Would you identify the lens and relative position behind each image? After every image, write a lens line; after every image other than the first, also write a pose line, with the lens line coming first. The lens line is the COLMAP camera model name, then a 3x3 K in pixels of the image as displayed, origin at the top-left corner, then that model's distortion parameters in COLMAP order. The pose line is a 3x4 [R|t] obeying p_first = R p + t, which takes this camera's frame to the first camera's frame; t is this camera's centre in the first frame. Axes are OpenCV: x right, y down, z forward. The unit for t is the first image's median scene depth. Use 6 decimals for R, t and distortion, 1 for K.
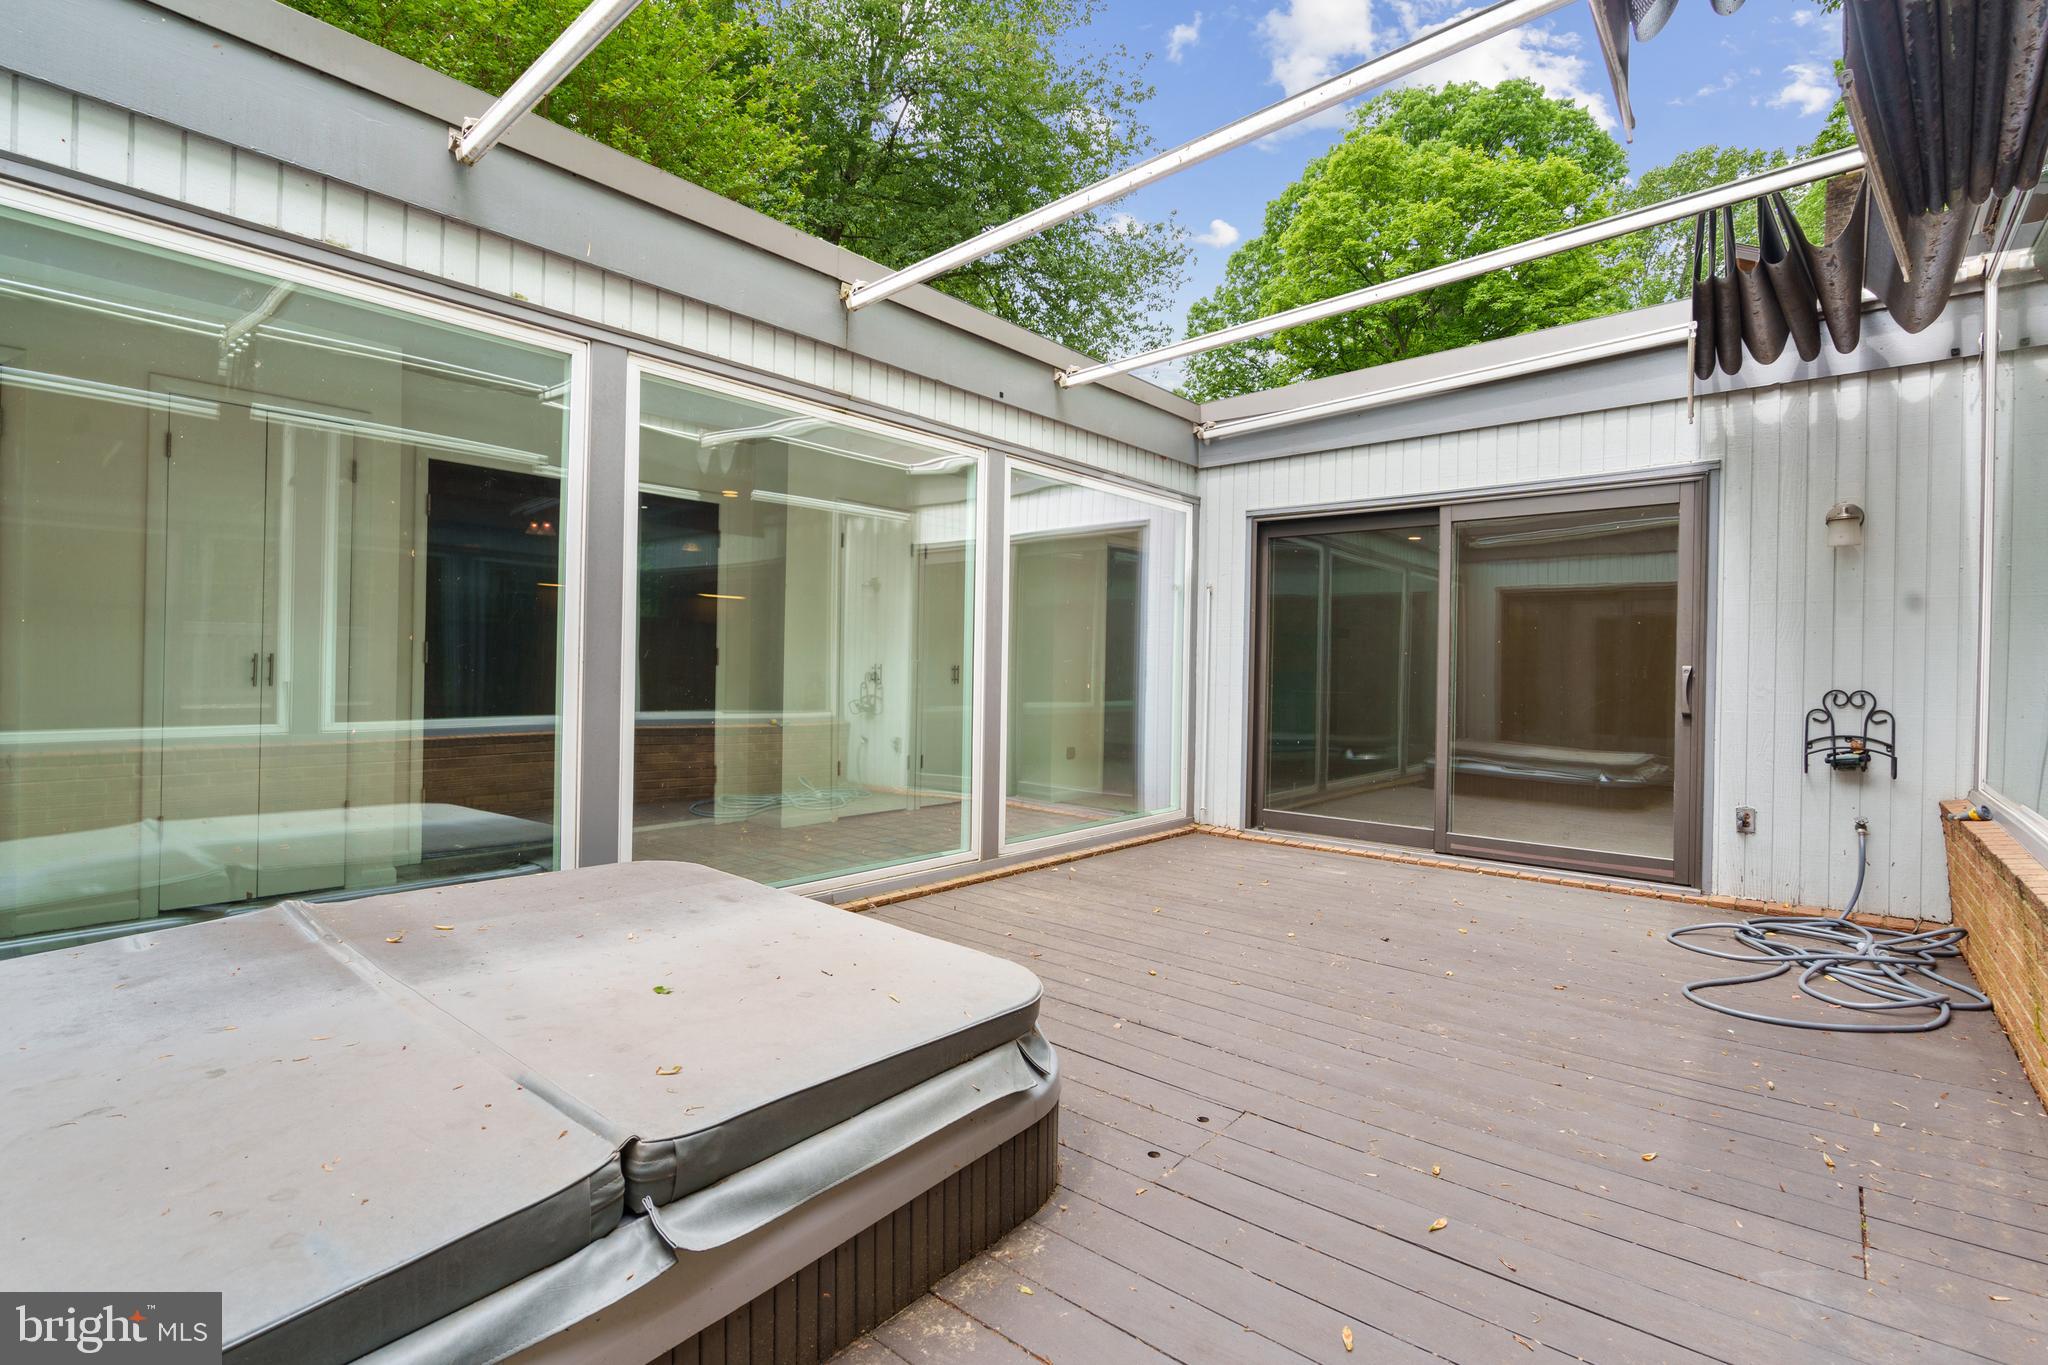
lens RADIAL K [[944.8, 0, 1034.9], [0, 944.8, 678.4], [0, 0, 1]] dist [-0.000310, 0.000173]
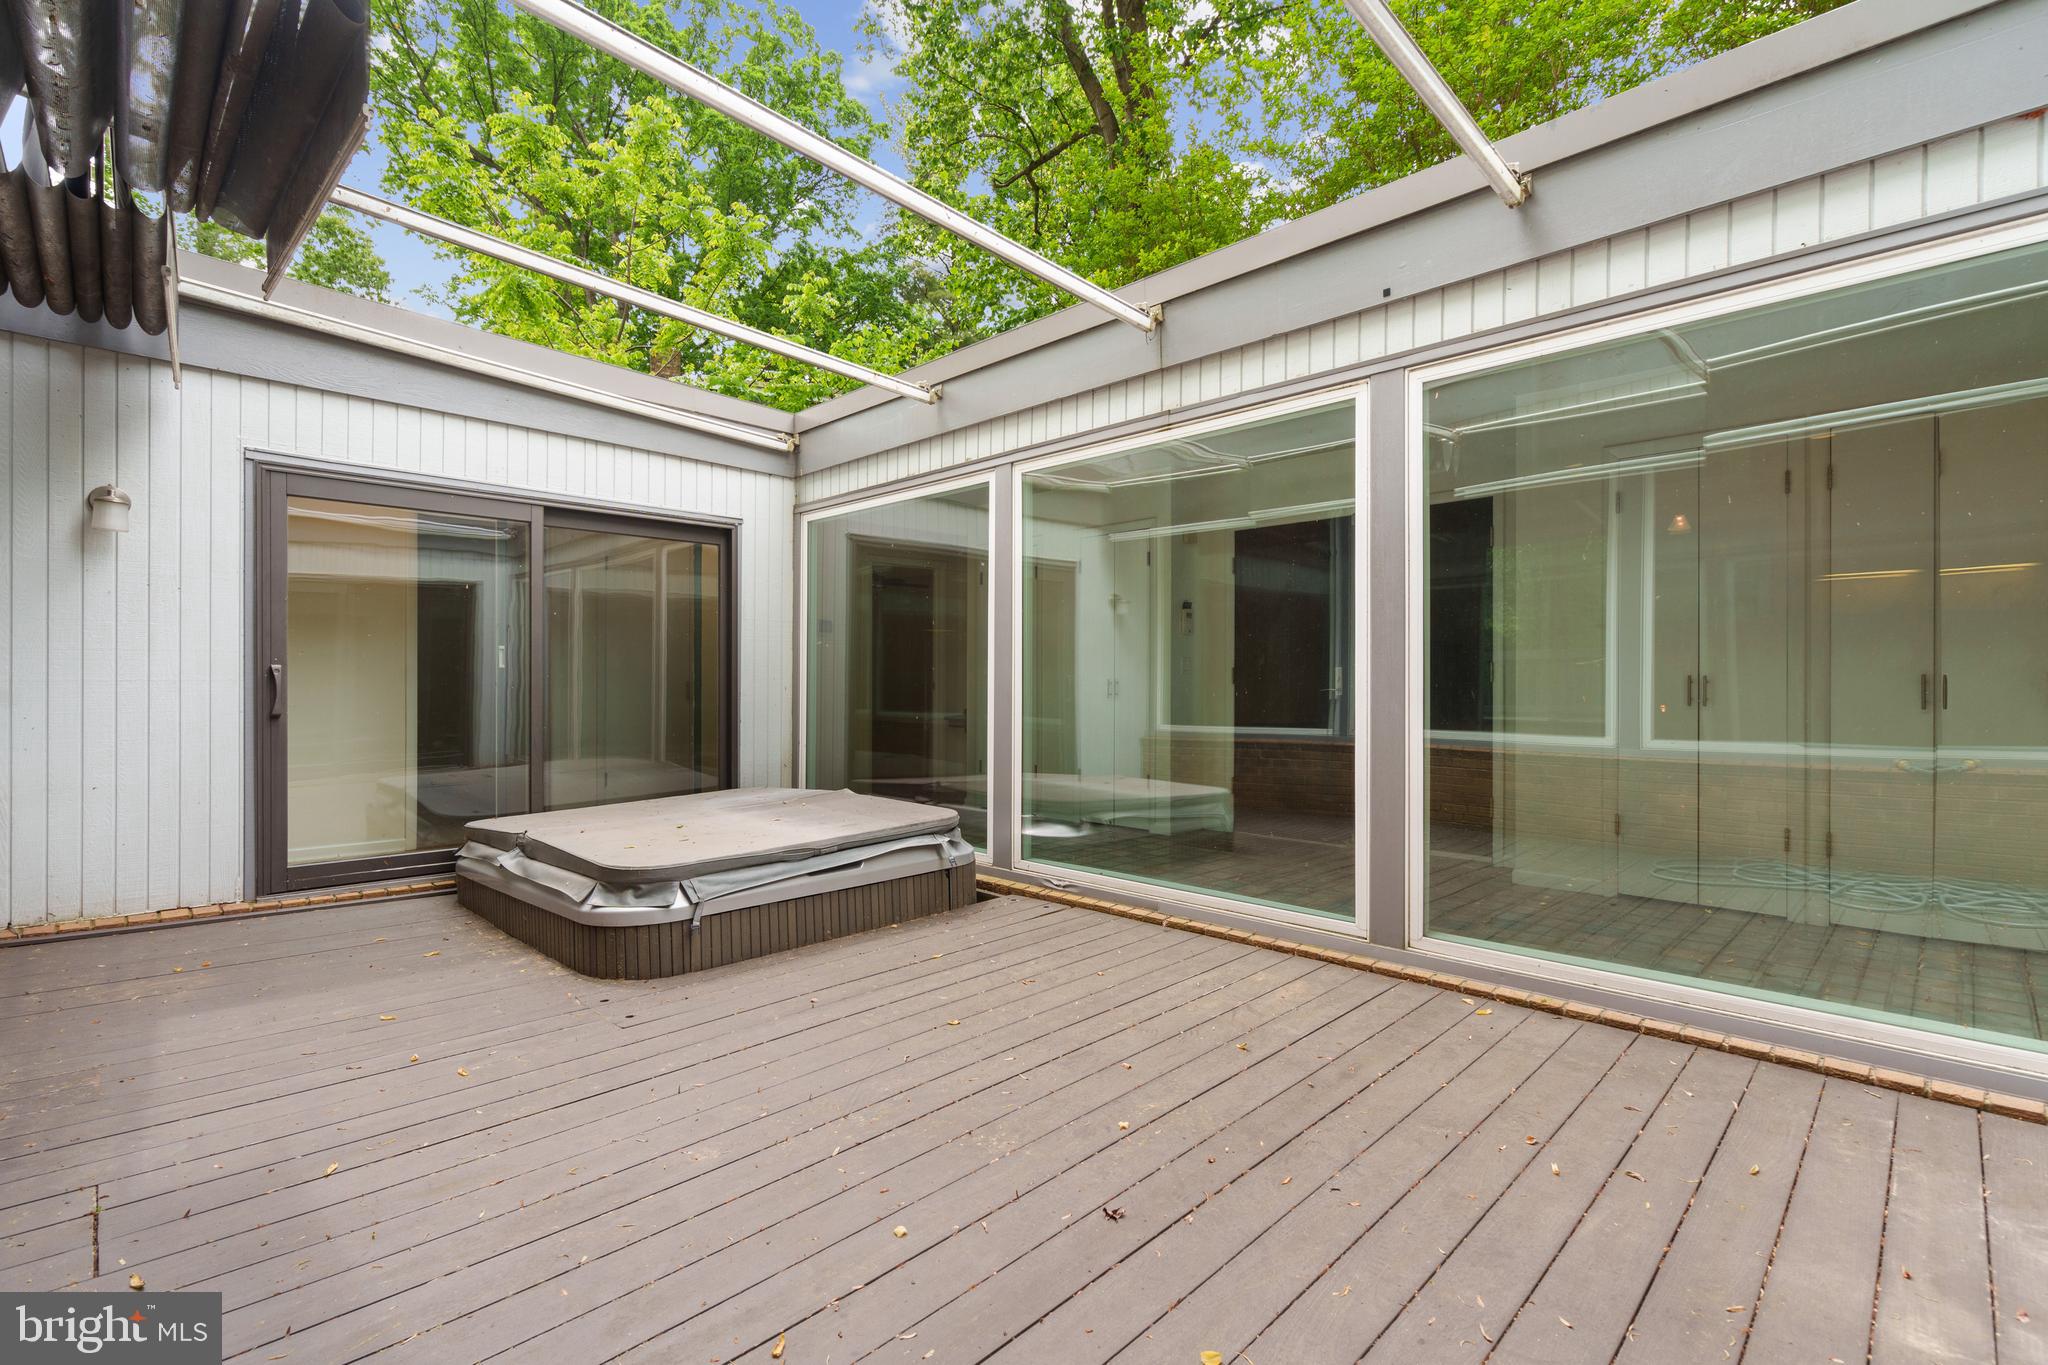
lens RADIAL K [[936.7, 0, 1024.0], [0, 936.7, 682.5], [0, 0, 1]] dist [-0.012337, 0.000022]
pose [[-0.094274, -0.013125, -0.995460, 0.616524], [-0.008003, 0.999891, -0.012425, 0.003769], [0.995514, 0.006796, -0.094369, 0.716735]]
